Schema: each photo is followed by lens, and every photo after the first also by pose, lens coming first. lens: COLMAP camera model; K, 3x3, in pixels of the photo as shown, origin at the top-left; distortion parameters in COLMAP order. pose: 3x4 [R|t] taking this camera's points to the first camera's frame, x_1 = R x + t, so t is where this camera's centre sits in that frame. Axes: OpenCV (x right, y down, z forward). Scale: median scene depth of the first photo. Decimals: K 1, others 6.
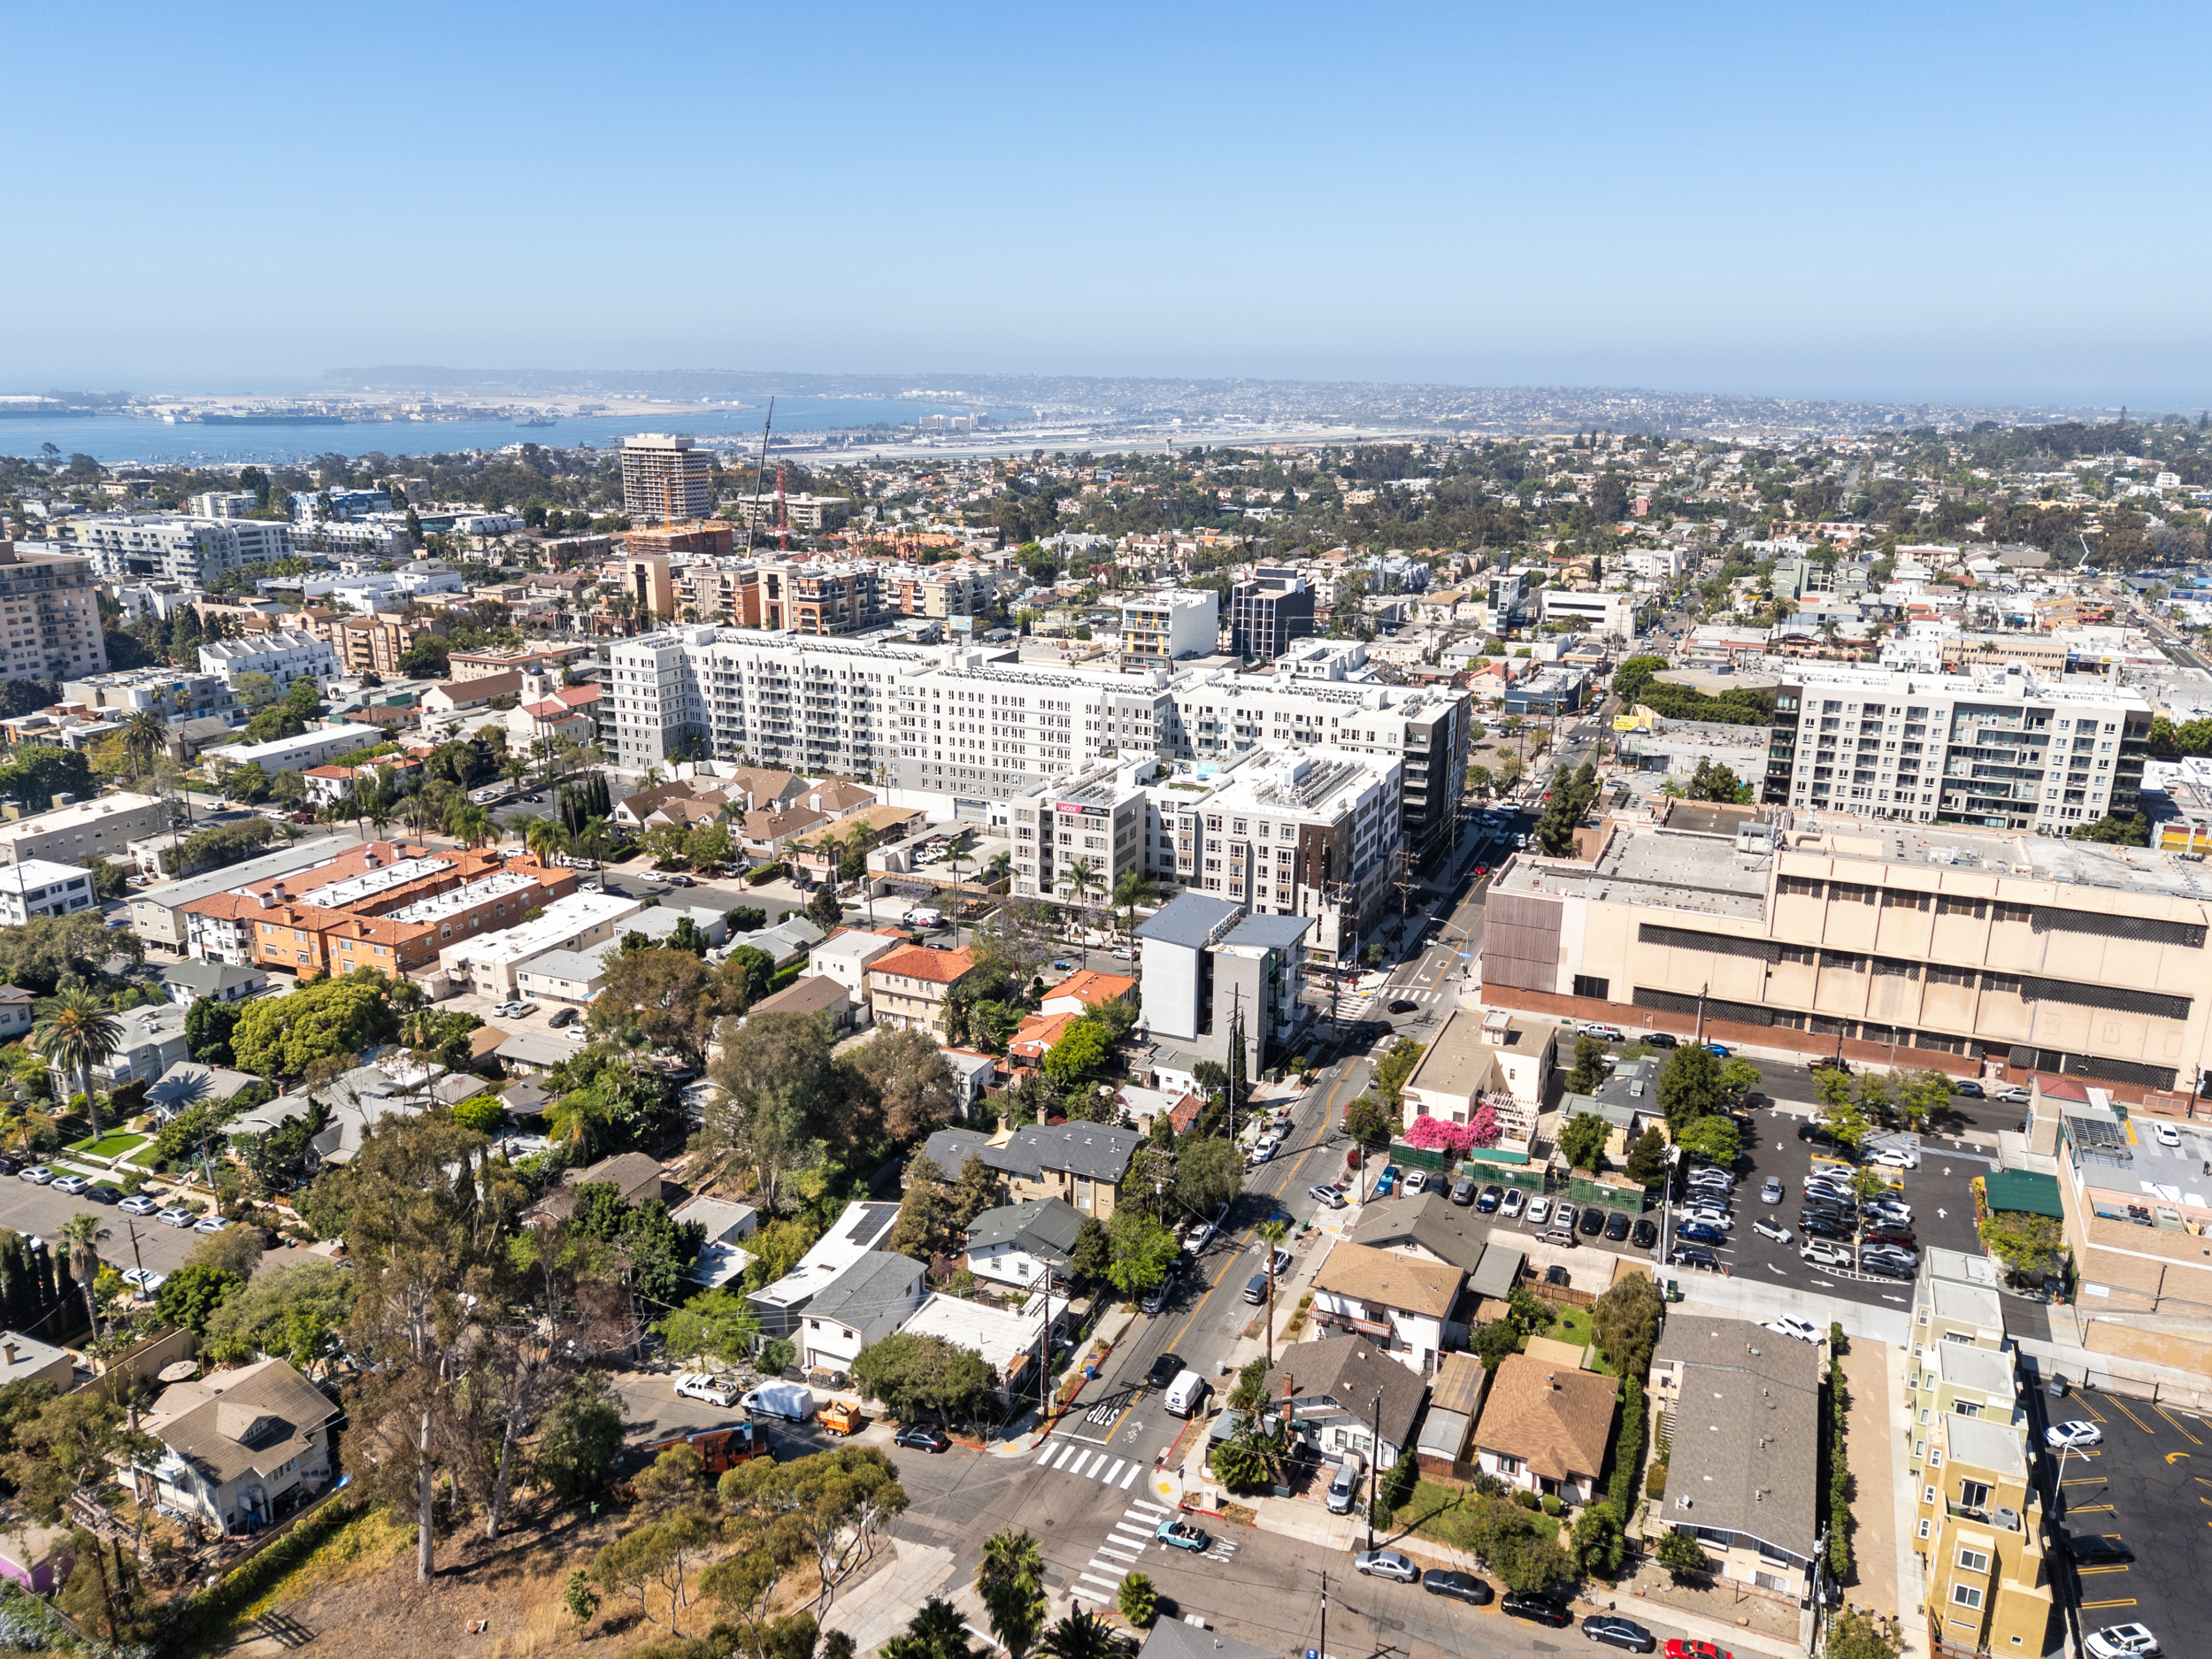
lens RADIAL K [[1600.5, 0, 1111.6], [0, 1600.5, 838.8], [0, 0, 1]] dist [0.076418, -0.054139]
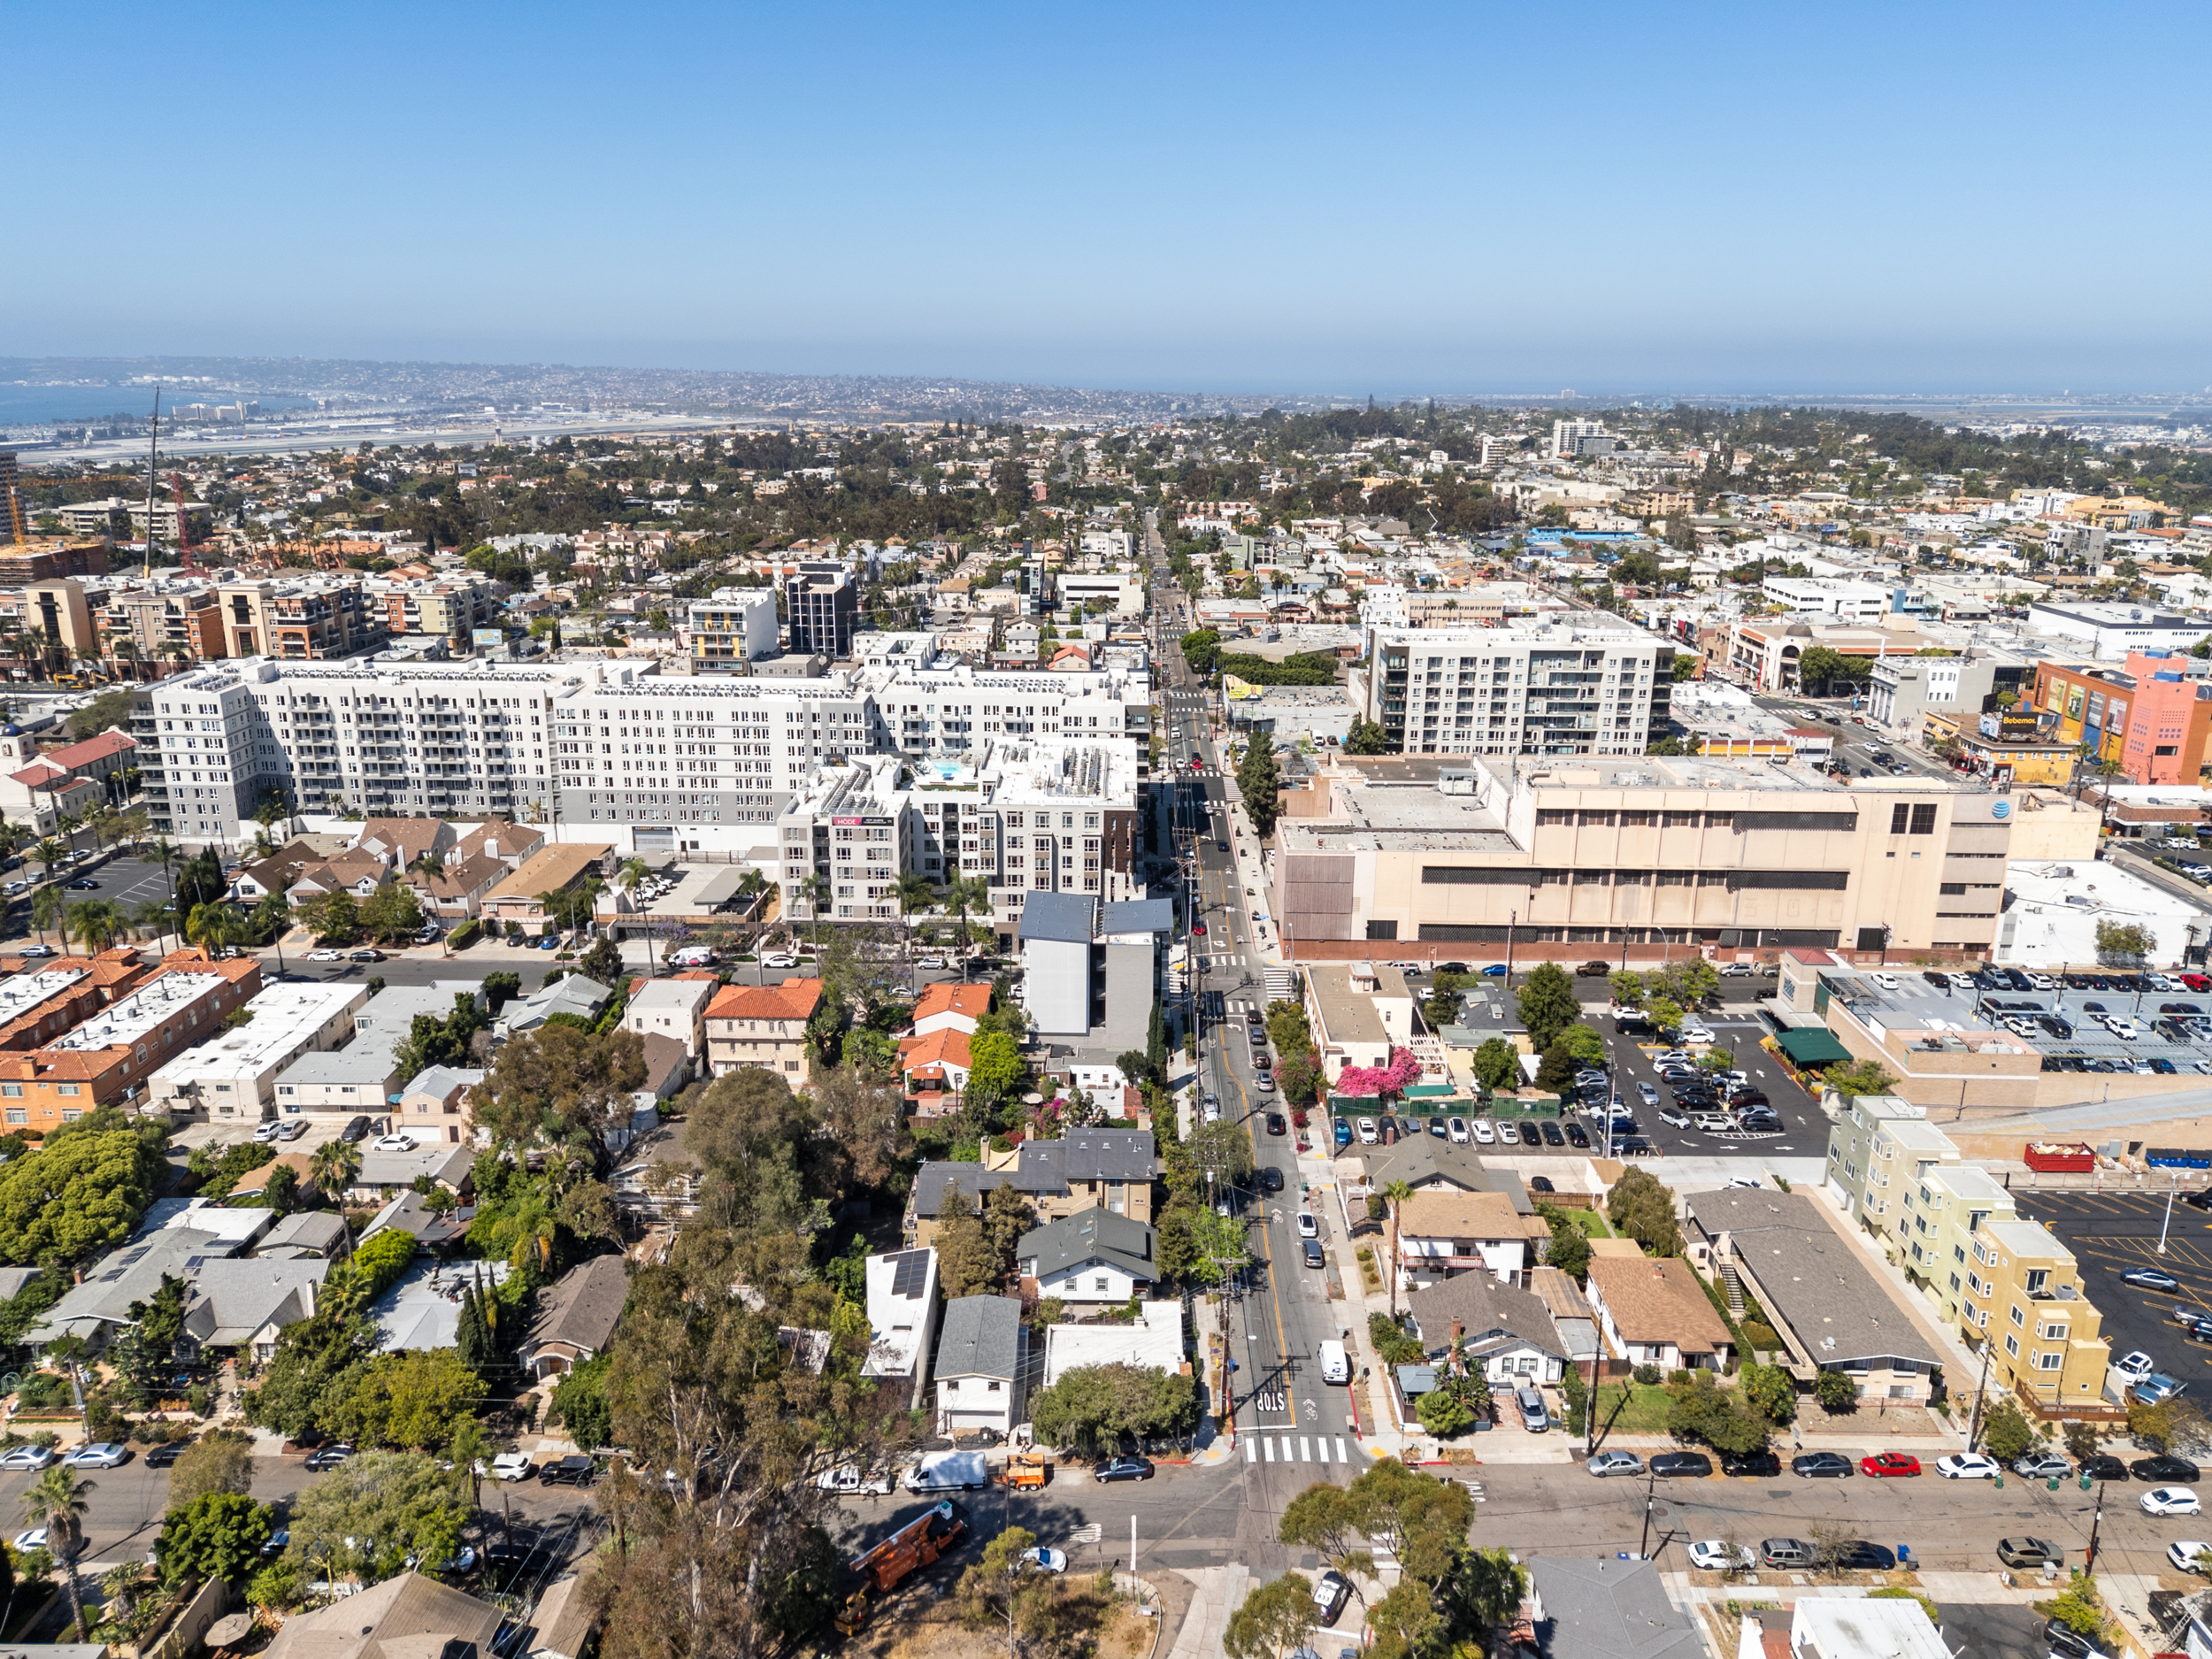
lens RADIAL K [[1600.5, 0, 1125.5], [0, 1600.5, 834.8], [0, 0, 1]] dist [0.076418, -0.054139]
pose [[0.920571, -0.111581, 0.374298, -0.258318], [0.109937, 0.993603, 0.025814, -0.019296], [-0.374785, 0.017386, 0.926949, 0.054371]]
